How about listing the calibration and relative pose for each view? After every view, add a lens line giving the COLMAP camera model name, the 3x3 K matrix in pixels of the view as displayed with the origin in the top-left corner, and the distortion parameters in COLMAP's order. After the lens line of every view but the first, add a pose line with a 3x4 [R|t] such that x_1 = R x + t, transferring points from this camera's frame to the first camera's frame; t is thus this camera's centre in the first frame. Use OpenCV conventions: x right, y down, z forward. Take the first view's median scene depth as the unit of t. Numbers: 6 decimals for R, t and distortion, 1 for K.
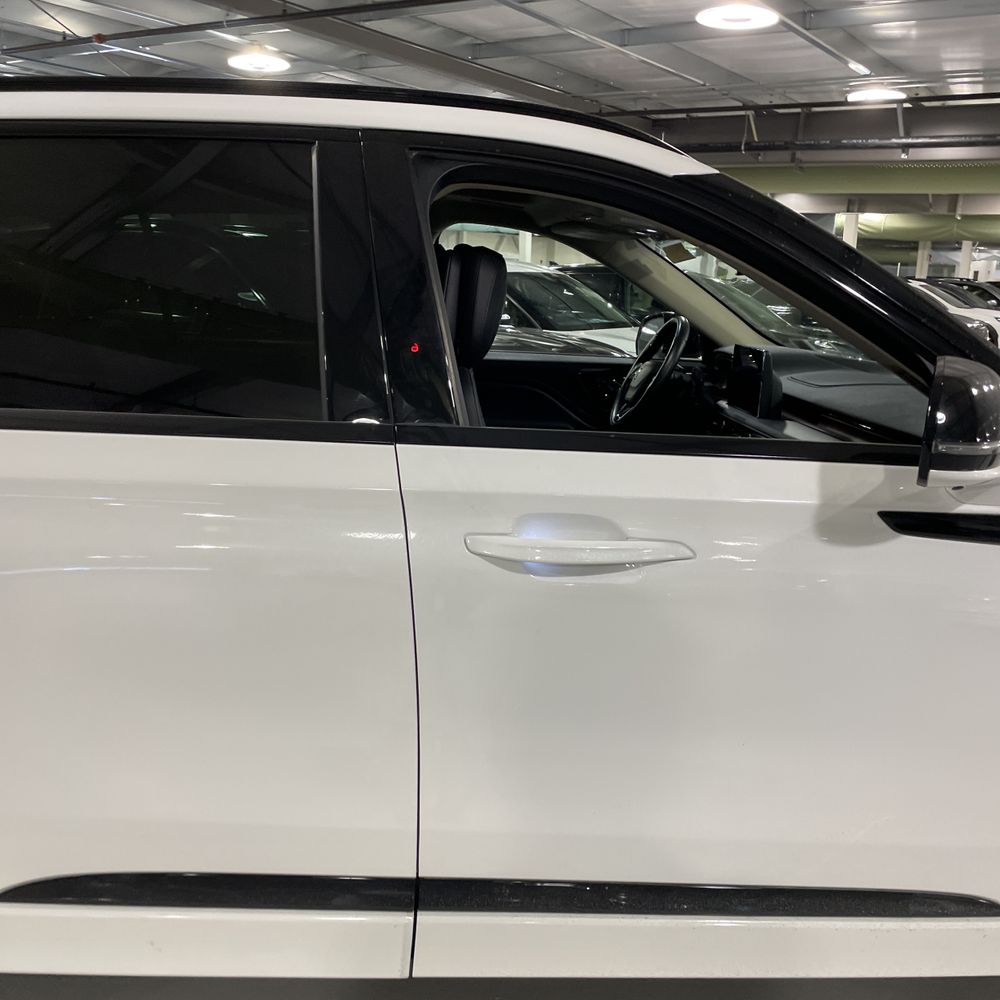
lens RADIAL K [[1009.2, 0, 498.9], [0, 1009.2, 481.2], [0, 0, 1]] dist [0.096425, -0.123861]
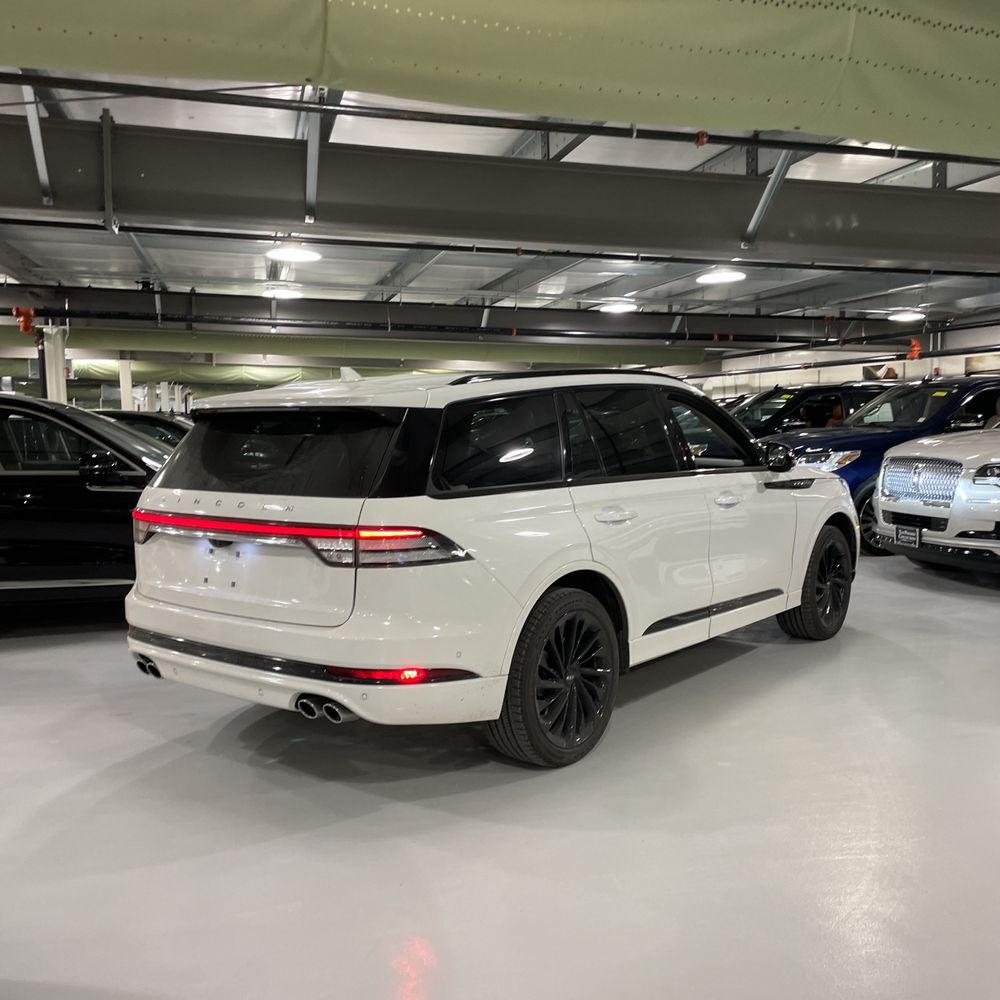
lens RADIAL K [[1014.4, 0, 500.0], [0, 1014.4, 500.0], [0, 0, 1]] dist [0.104319, -0.150822]
pose [[0.653709, -0.099143, 0.750224, -1.595905], [0.178318, 0.983645, -0.025387, 0.007041], [-0.735437, 0.150374, 0.660697, -0.396684]]
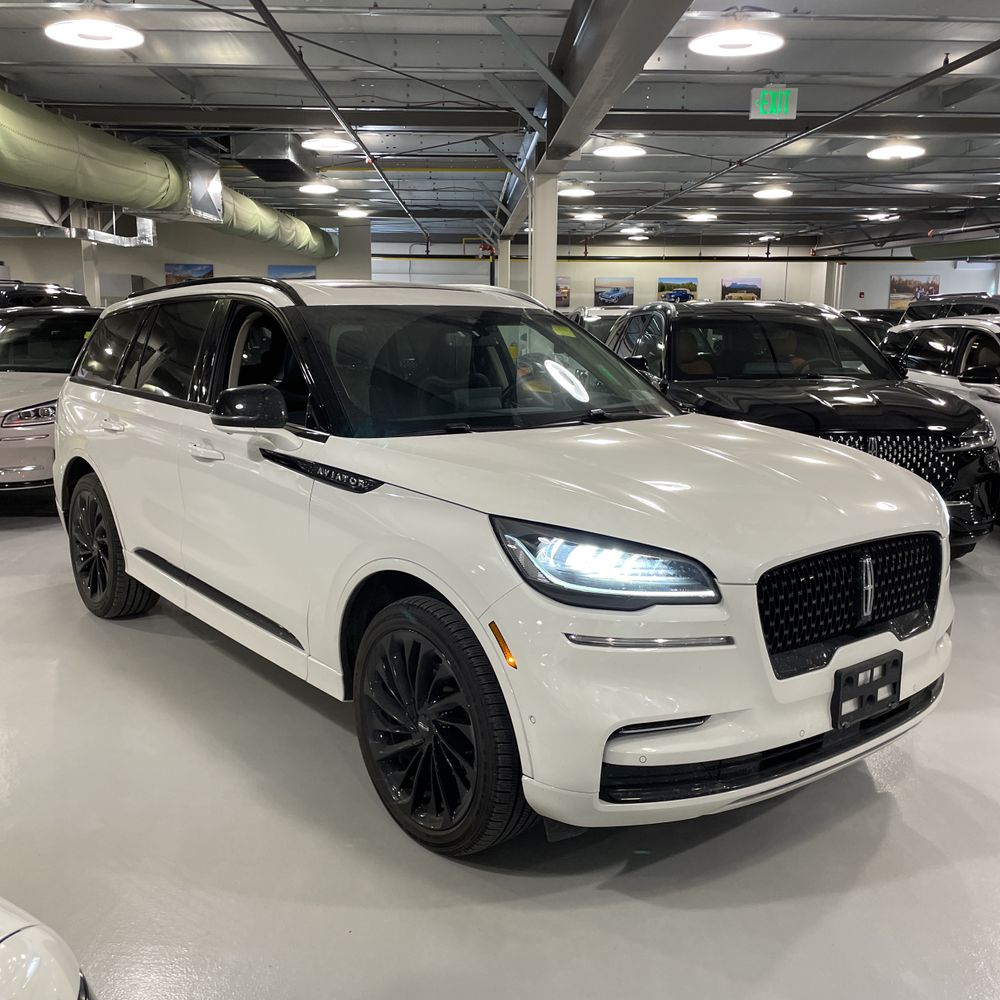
lens RADIAL K [[1007.0, 0, 503.2], [0, 1007.0, 488.5], [0, 0, 1]] dist [0.097940, -0.129623]
pose [[0.593860, 0.112603, -0.796650, 1.336893], [-0.150562, 0.988220, 0.027445, -0.013675], [0.790355, 0.103647, 0.603818, 0.014553]]
